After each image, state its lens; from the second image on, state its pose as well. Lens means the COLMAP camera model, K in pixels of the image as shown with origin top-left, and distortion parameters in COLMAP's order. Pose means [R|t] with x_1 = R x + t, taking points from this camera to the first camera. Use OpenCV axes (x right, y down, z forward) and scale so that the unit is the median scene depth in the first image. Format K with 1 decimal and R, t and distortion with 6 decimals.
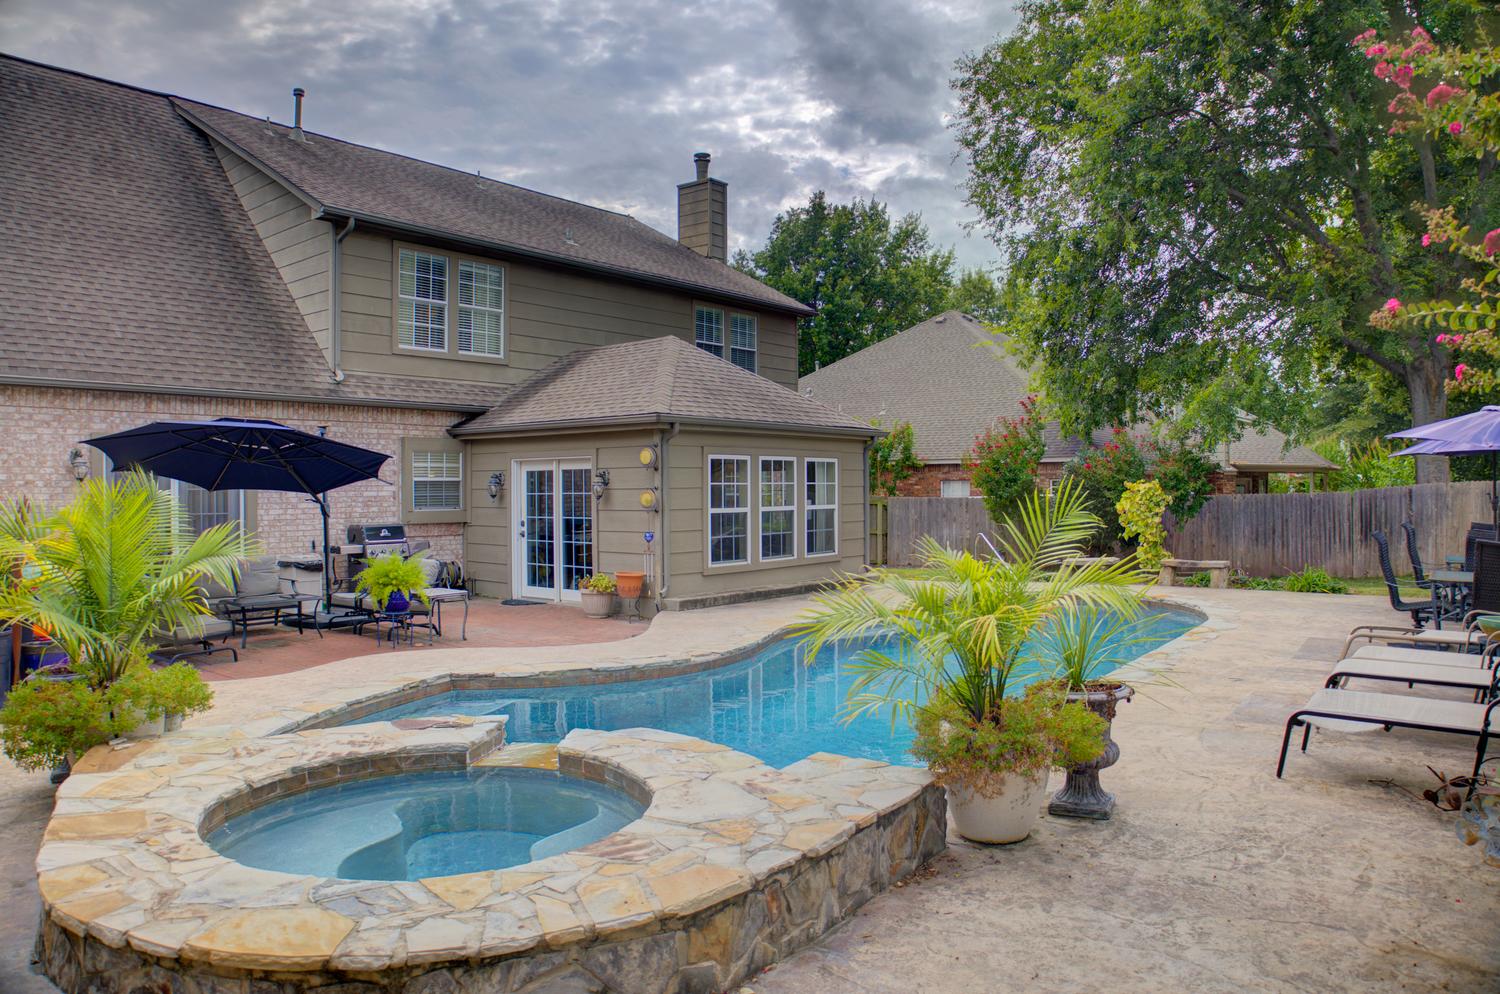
lens RADIAL K [[1017.3, 0, 753.7], [0, 1017.3, 484.5], [0, 0, 1]] dist [-0.211720, 0.179124]
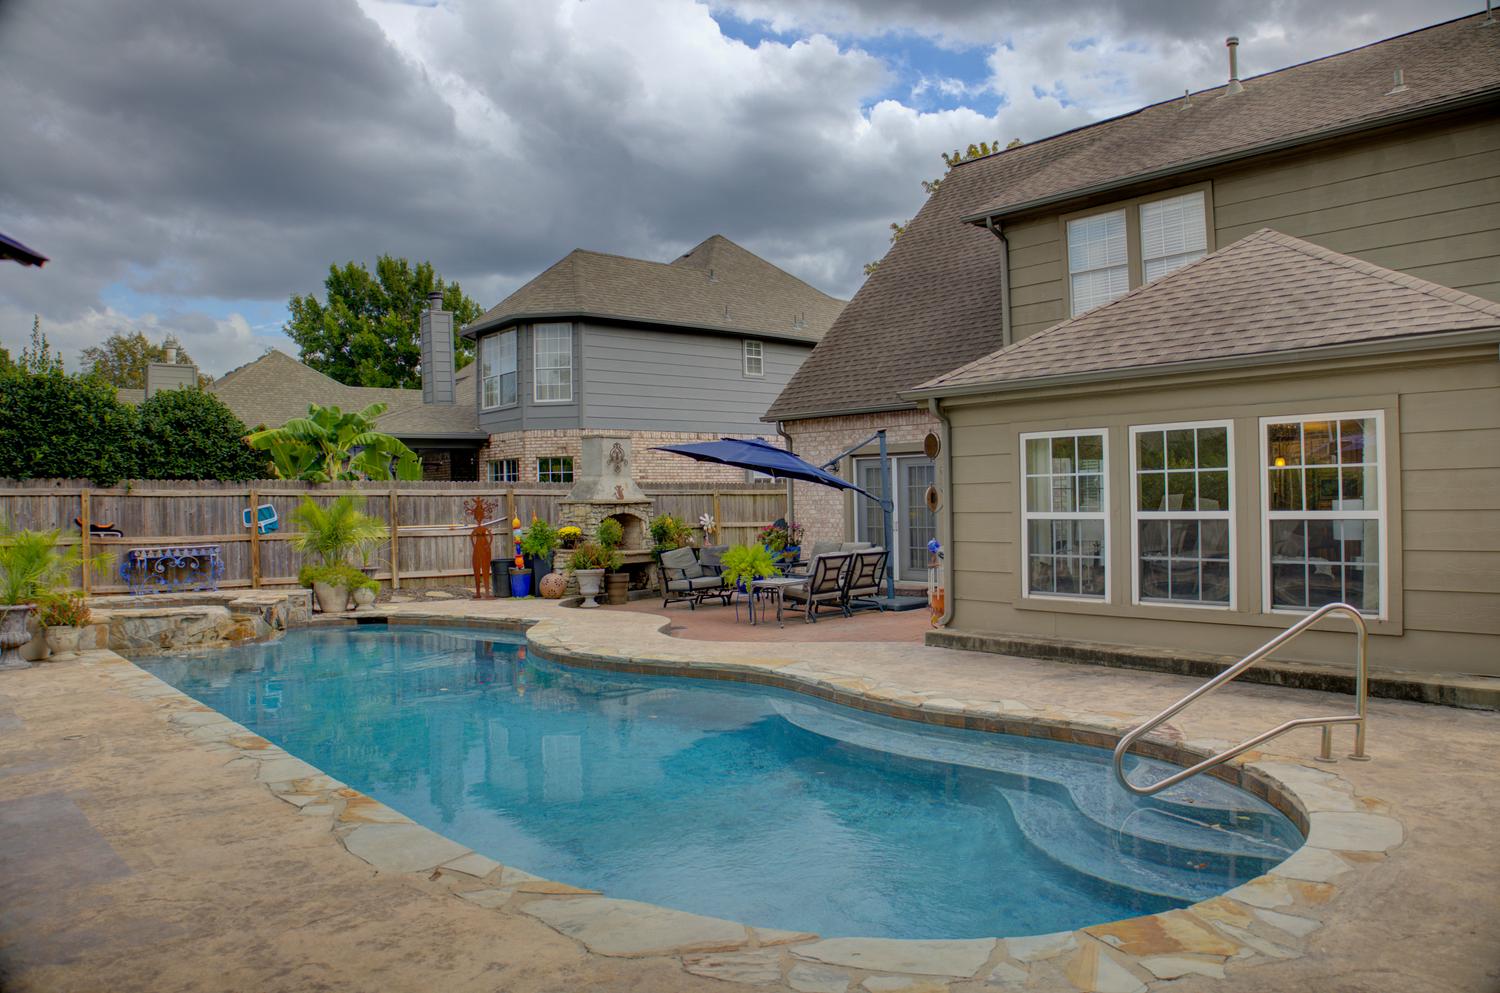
lens RADIAL K [[1012.8, 0, 762.1], [0, 1012.8, 487.5], [0, 0, 1]] dist [-0.163013, 0.079704]
pose [[-0.146467, 0.002281, -0.989213, 0.646036], [0.027040, 0.999633, -0.001698, 0.003026], [0.988846, -0.026997, -0.146475, 0.921644]]
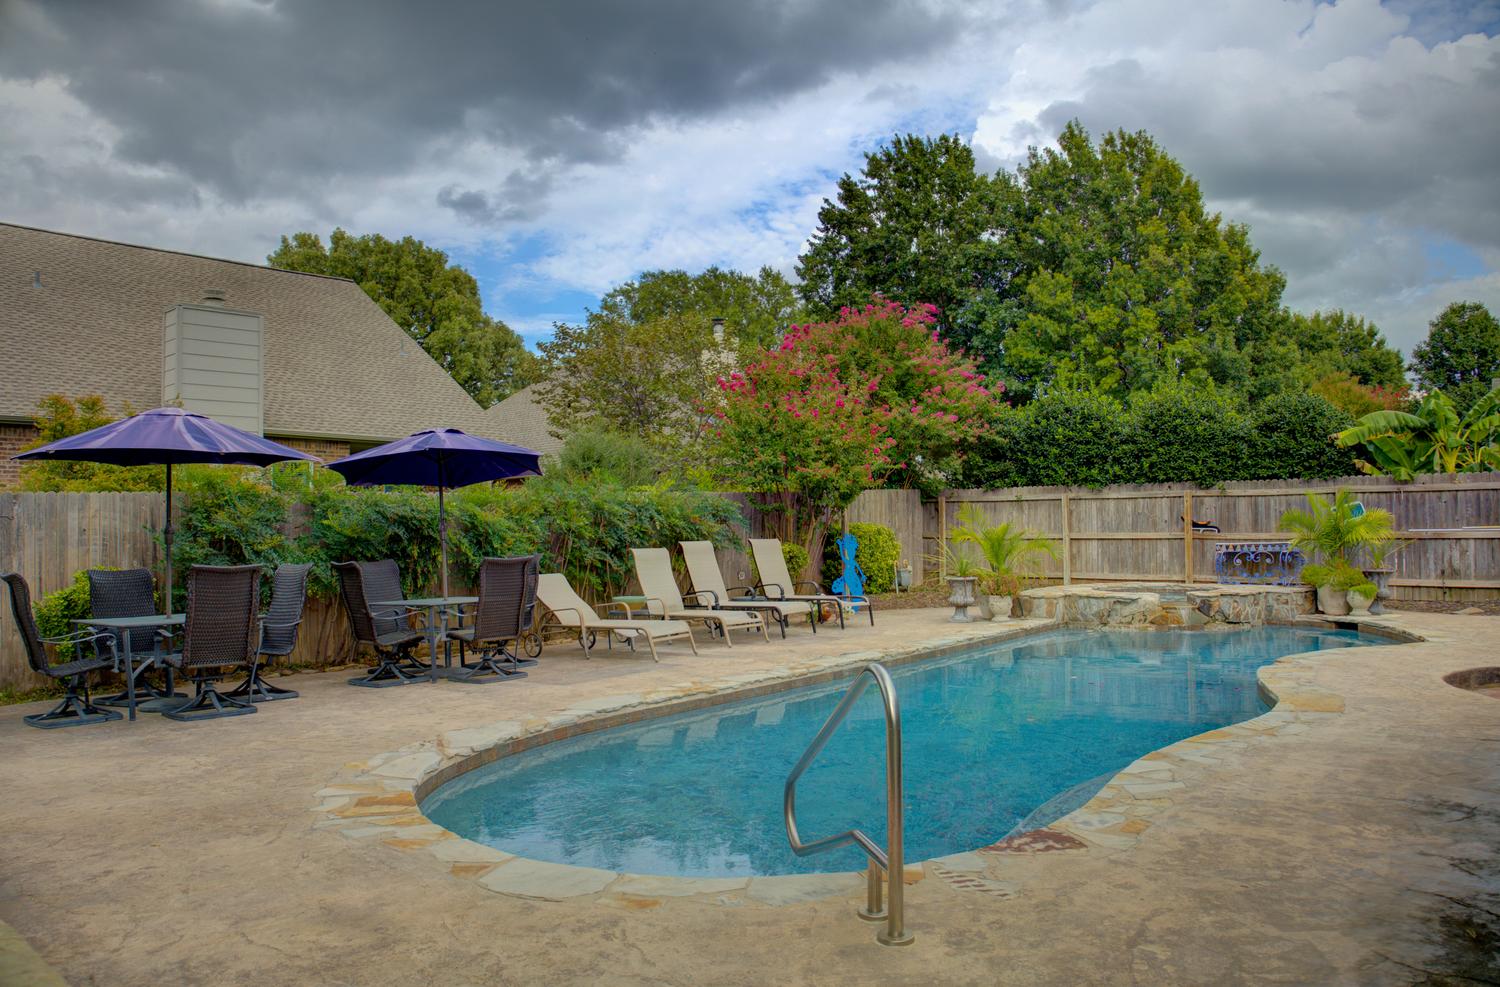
lens RADIAL K [[1059.0, 0, 796.1], [0, 1059.0, 491.0], [0, 0, 1]] dist [-0.075338, 0.003052]
pose [[-0.999505, 0.030120, -0.009072, 0.264444], [0.030486, 0.998595, -0.043350, 0.023976], [0.007753, -0.043605, -0.999019, 1.334633]]
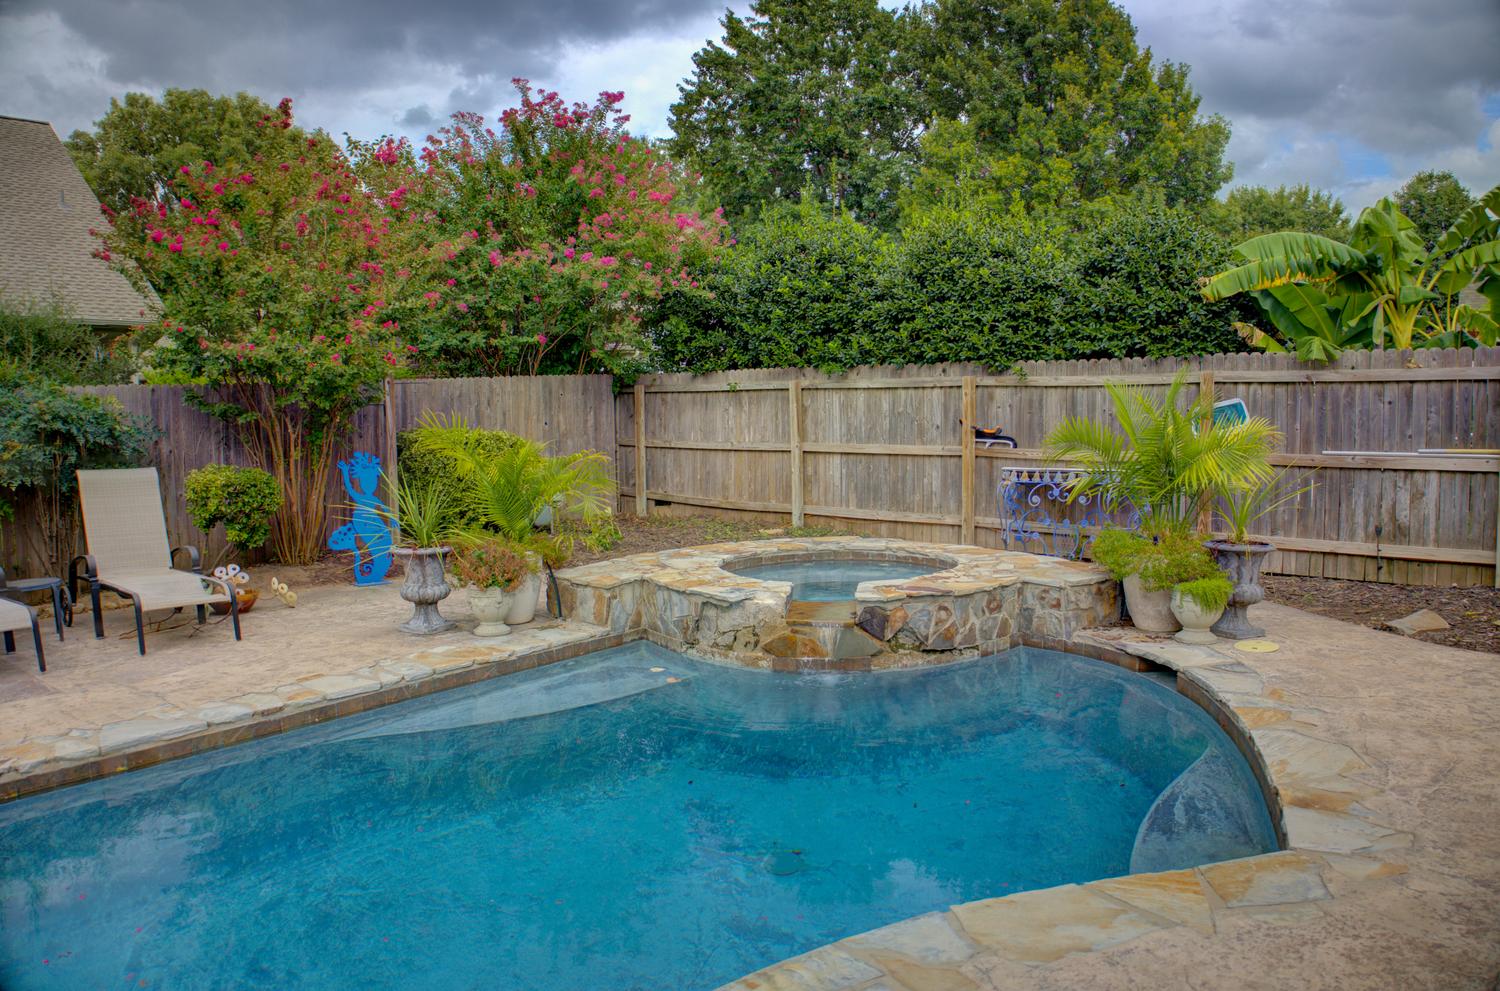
lens RADIAL K [[1012.8, 0, 762.1], [0, 1012.8, 486.5], [0, 0, 1]] dist [-0.163013, 0.079704]
pose [[-0.999276, 0.031199, 0.021758, -0.076514], [0.032604, 0.997185, 0.067524, 0.008679], [-0.019590, 0.068185, -0.997480, 0.819174]]
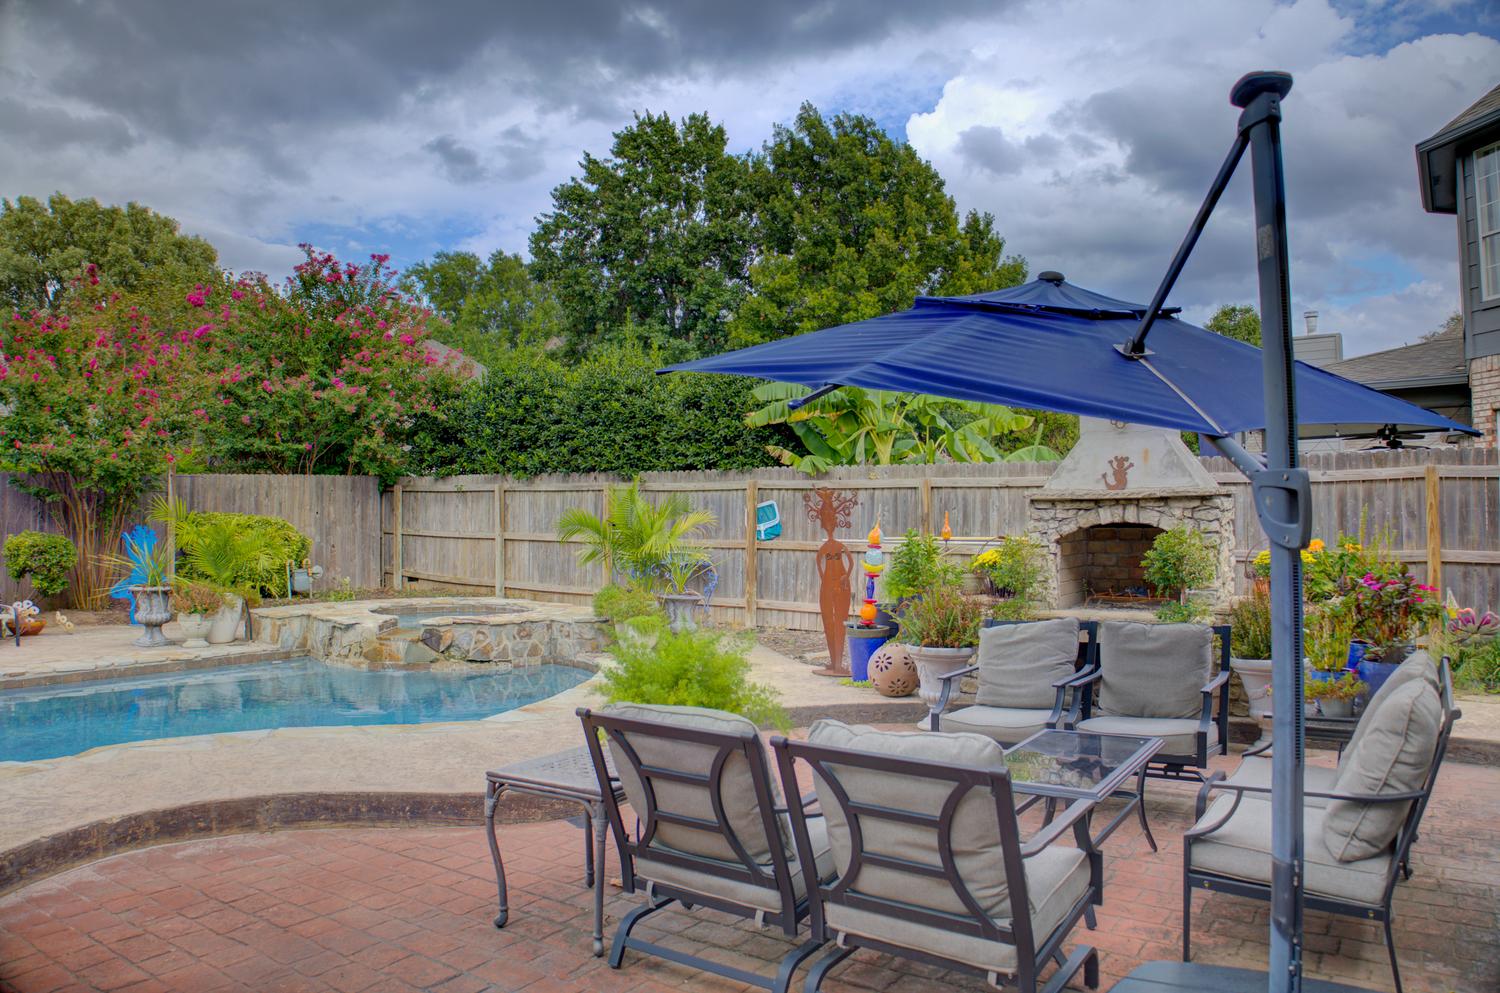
lens RADIAL K [[1012.8, 0, 762.1], [0, 1012.8, 487.5], [0, 0, 1]] dist [-0.163013, 0.079704]
pose [[-0.997839, 0.011276, -0.064739, -0.293249], [0.013652, 0.999244, -0.036389, 0.025210], [0.064279, -0.037194, -0.997239, 1.060695]]
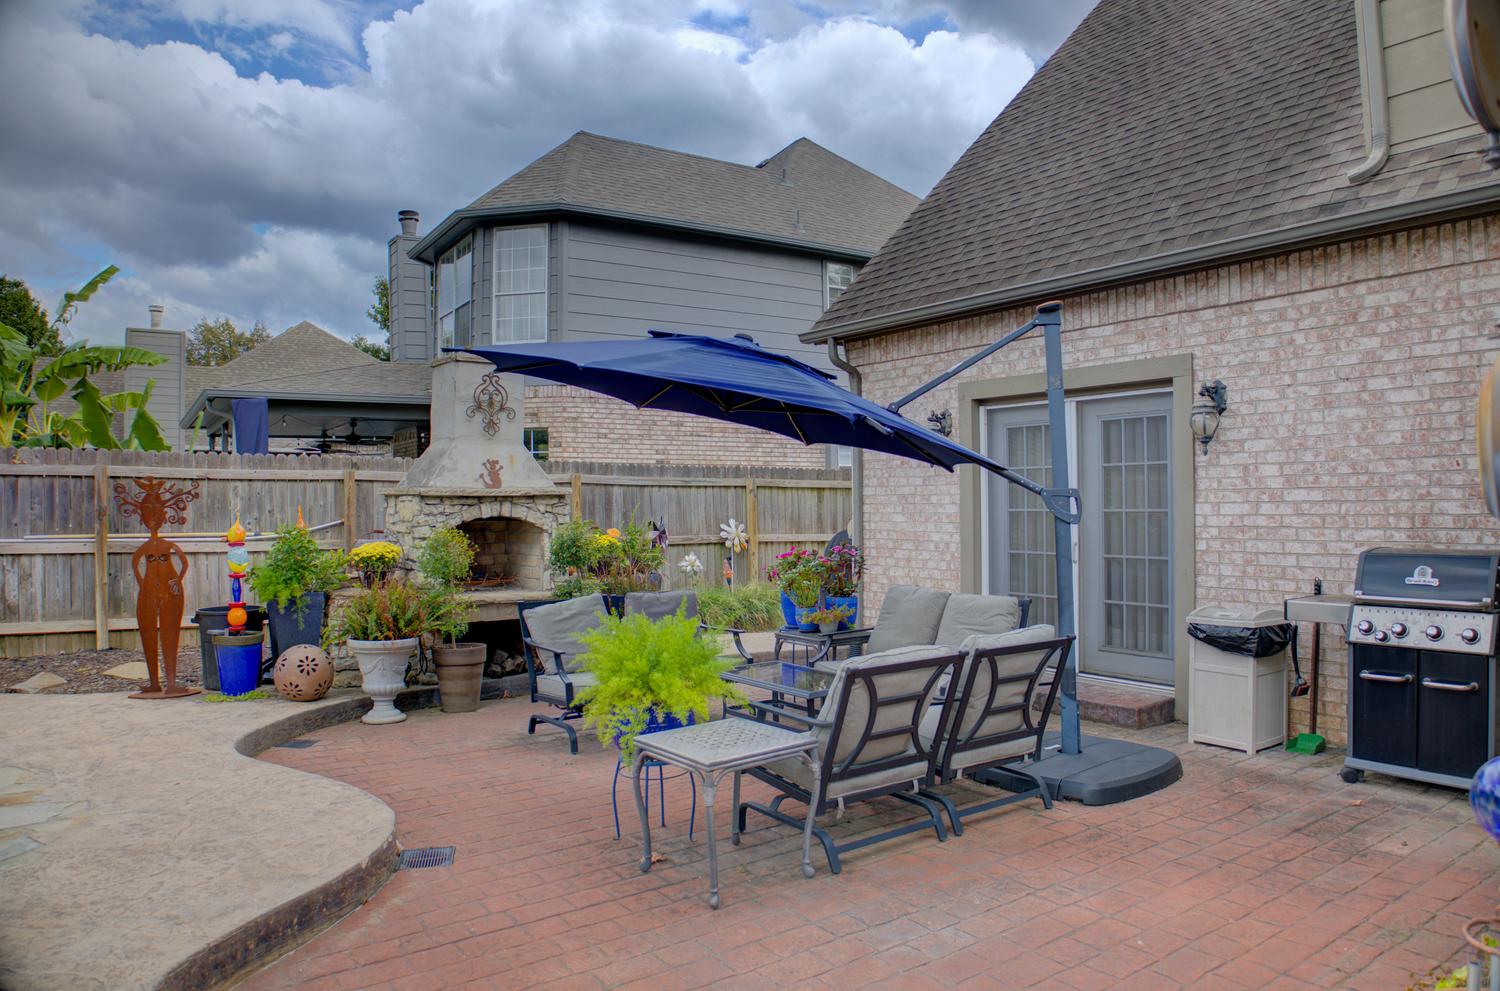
lens RADIAL K [[1009.7, 0, 768.4], [0, 1009.7, 475.4], [0, 0, 1]] dist [-0.161519, 0.072444]
pose [[-0.275482, -0.015361, -0.961183, 0.006480], [0.015992, 0.999661, -0.020560, 0.017829], [0.961173, -0.021035, -0.275143, 0.892746]]
